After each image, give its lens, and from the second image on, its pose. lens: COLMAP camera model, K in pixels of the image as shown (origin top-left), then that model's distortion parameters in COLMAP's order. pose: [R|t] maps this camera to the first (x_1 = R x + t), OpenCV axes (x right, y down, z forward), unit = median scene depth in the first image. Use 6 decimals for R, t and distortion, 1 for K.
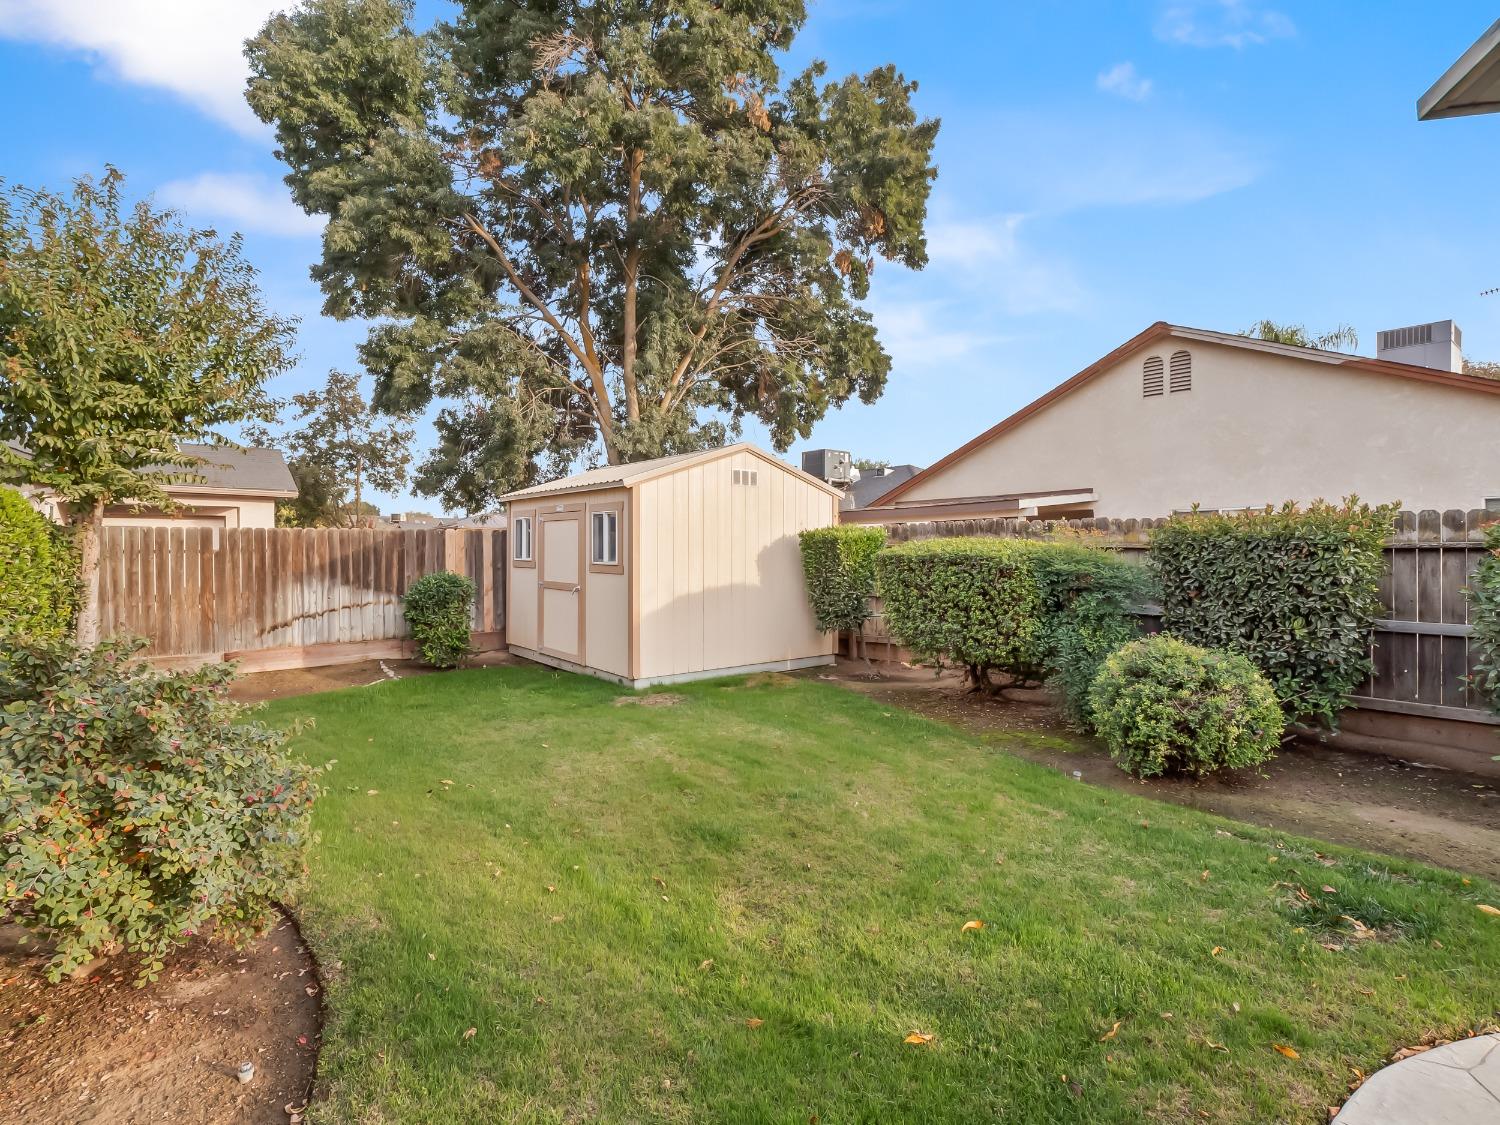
lens RADIAL K [[736.1, 0, 753.0], [0, 736.1, 562.0], [0, 0, 1]] dist [-0.003616, -0.003777]
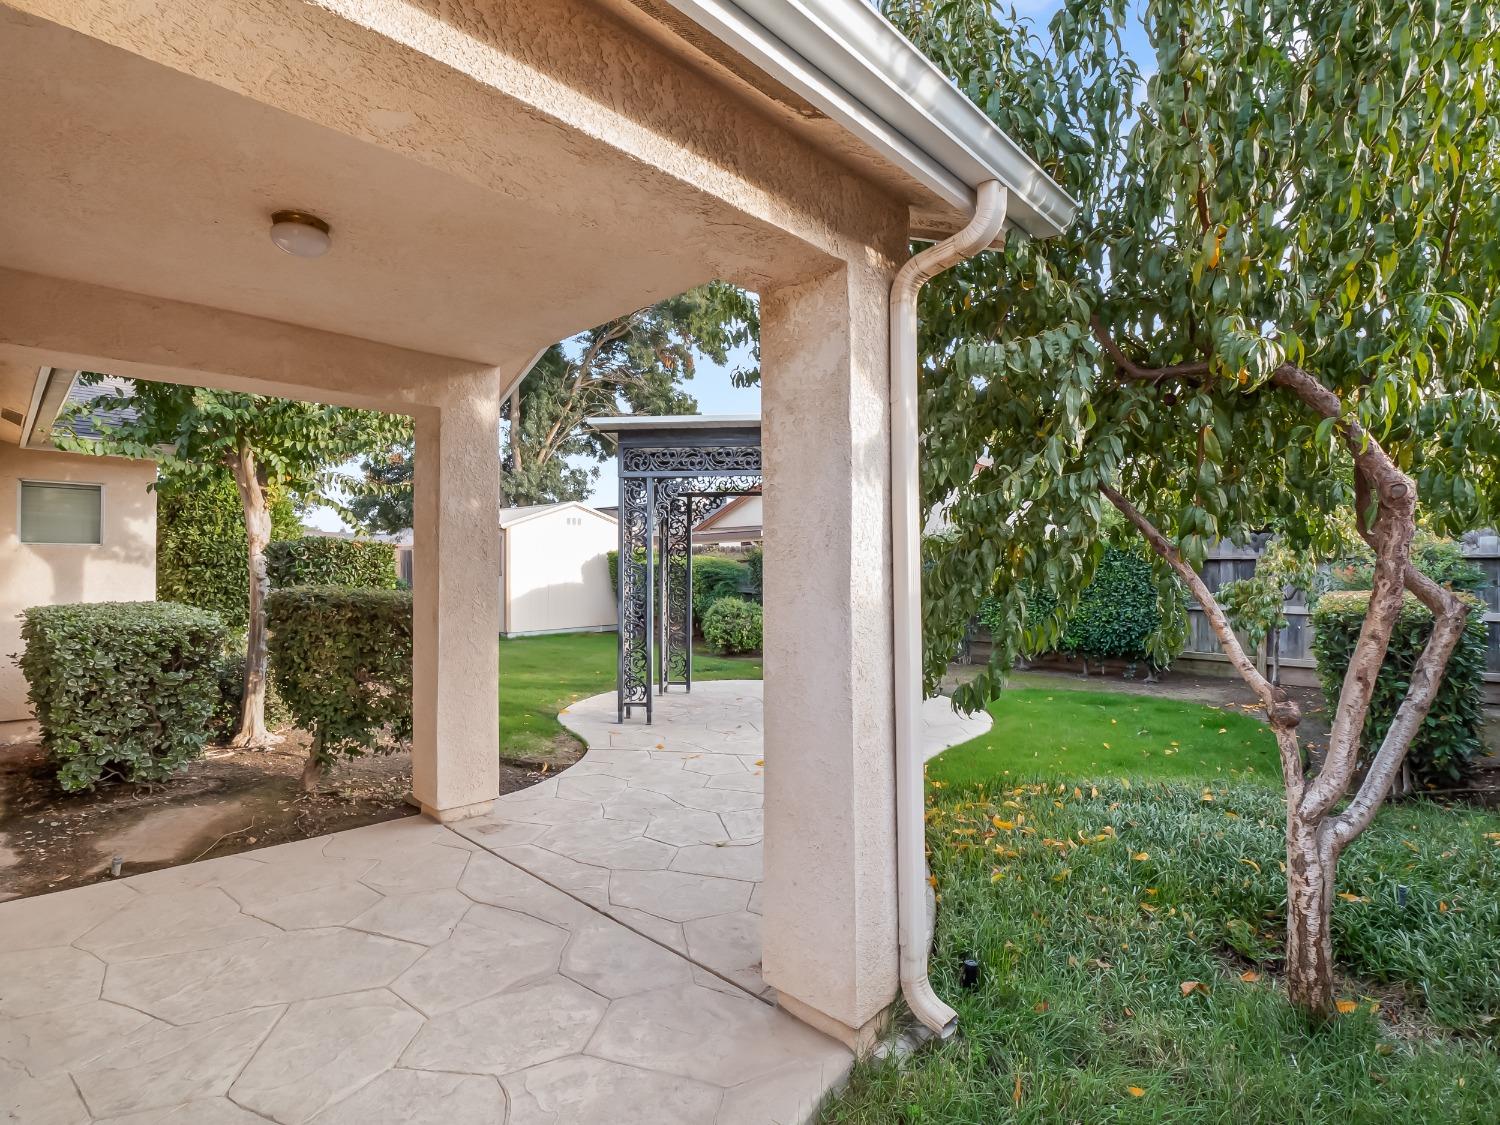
lens RADIAL K [[736.1, 0, 749.5], [0, 736.1, 562.7], [0, 0, 1]] dist [-0.003616, -0.003777]
pose [[0.992416, -0.003682, 0.122868, 0.107235], [0.005672, 0.999858, -0.015853, 0.008710], [-0.122793, 0.016430, 0.992296, -0.451914]]
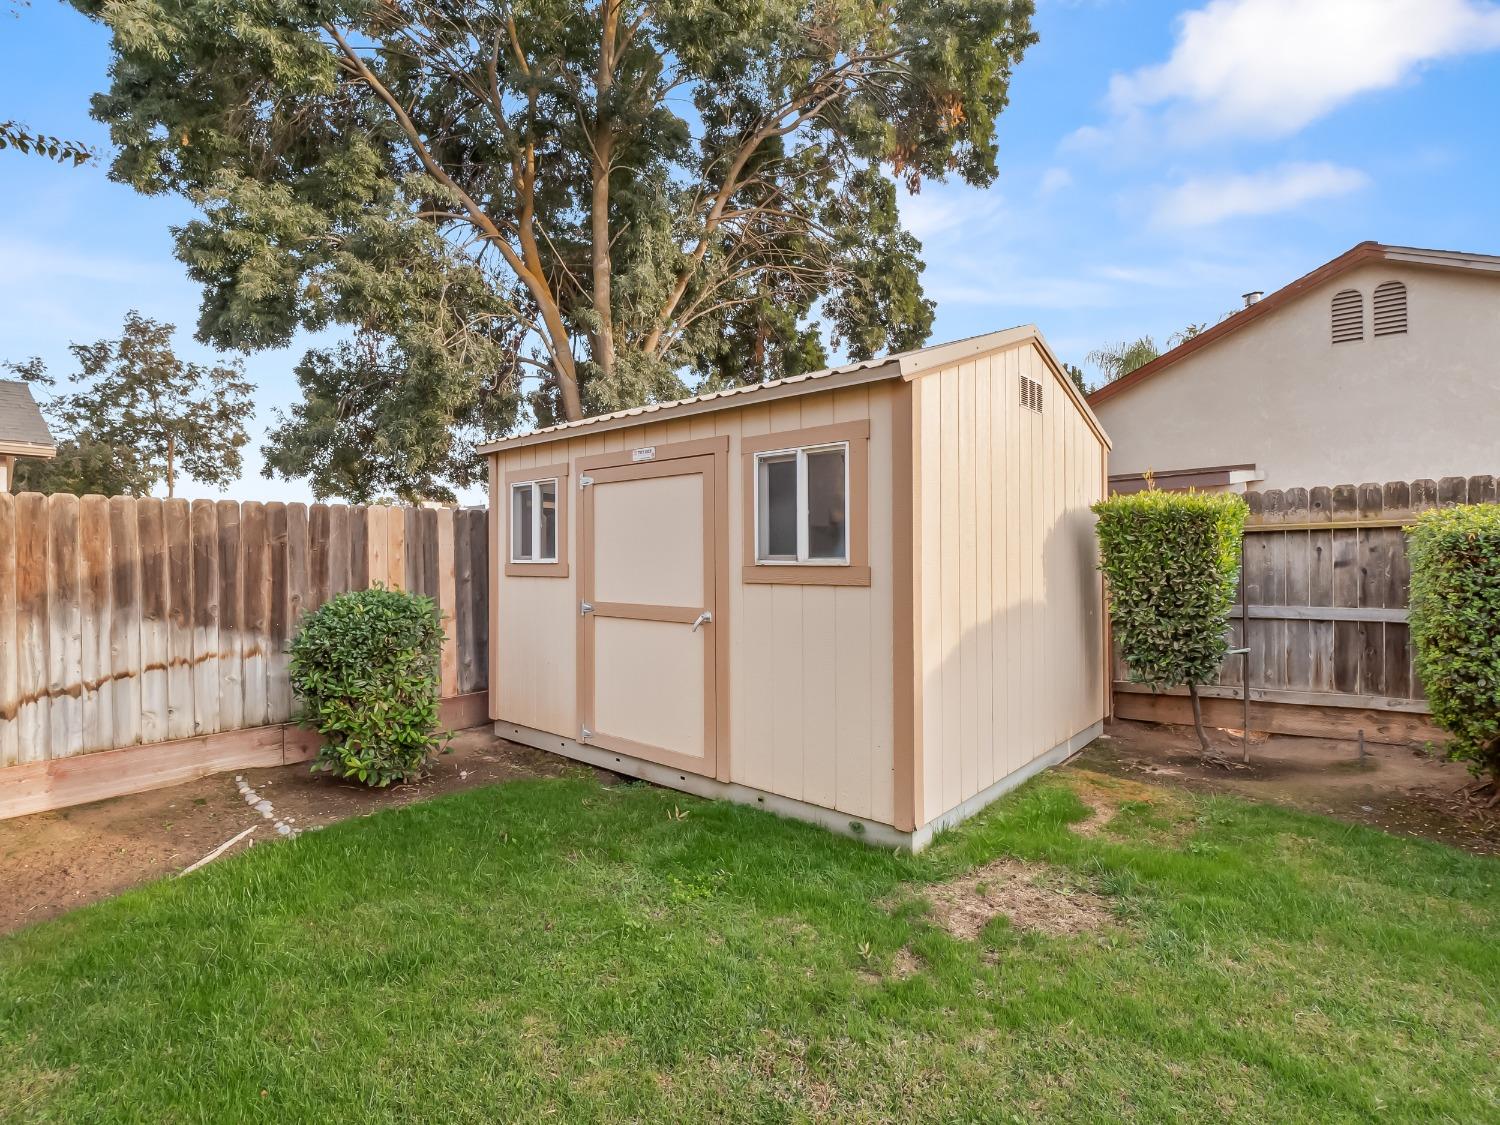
lens RADIAL K [[736.1, 0, 750.1], [0, 736.1, 563.6], [0, 0, 1]] dist [-0.003616, -0.003777]
pose [[0.984031, -0.010387, 0.177696, -0.165851], [0.012067, 0.999892, -0.008378, 0.002783], [-0.177590, 0.010389, 0.984050, 0.297581]]
